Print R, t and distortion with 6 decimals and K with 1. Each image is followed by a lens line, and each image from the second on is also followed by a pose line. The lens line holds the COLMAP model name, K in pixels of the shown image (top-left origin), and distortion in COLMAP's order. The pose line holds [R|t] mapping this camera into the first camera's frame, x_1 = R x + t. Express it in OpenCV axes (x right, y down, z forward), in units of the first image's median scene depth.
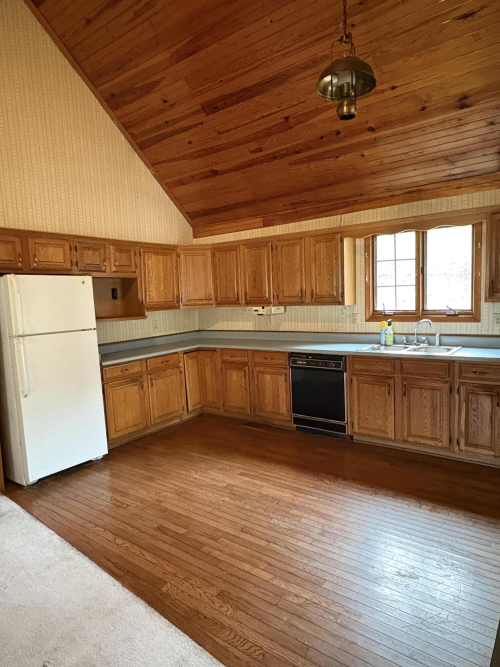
lens RADIAL K [[419.6, 0, 251.6], [0, 419.6, 333.0], [0, 0, 1]] dist [0.008012, 0.000434]
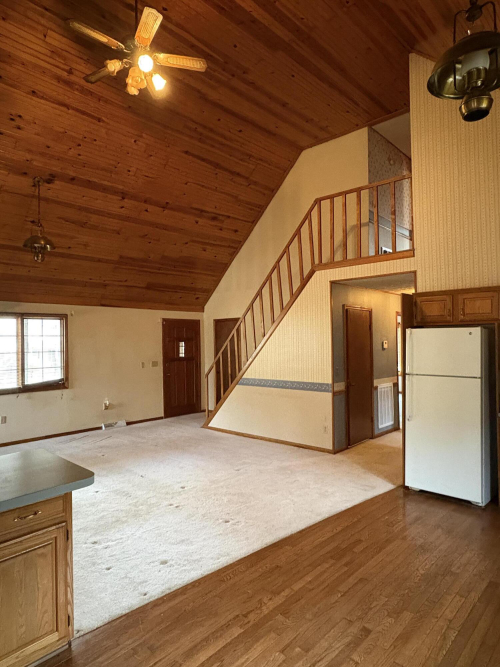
lens RADIAL K [[419.6, 0, 251.3], [0, 419.6, 334.6], [0, 0, 1]] dist [0.008012, 0.000434]
pose [[-0.098530, 0.026439, -0.994783, 0.675101], [-0.078279, 0.996344, 0.034234, -0.101652], [0.992050, 0.081244, -0.096101, 0.502248]]
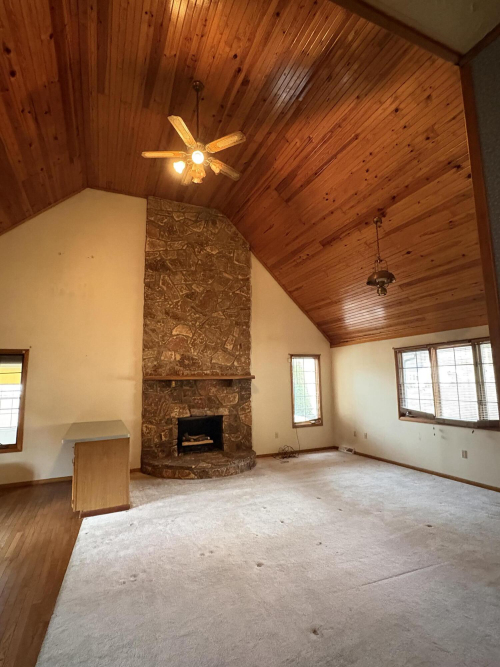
lens RADIAL K [[338.6, 0, 251.2], [0, 338.6, 334.5], [0, 0, 1]] dist [-0.003572, 0.003181]
pose [[-0.874366, 0.125114, 0.468861, -0.785615], [0.105631, 0.992095, -0.067748, -0.075334], [-0.473631, -0.009710, -0.880670, 0.883782]]
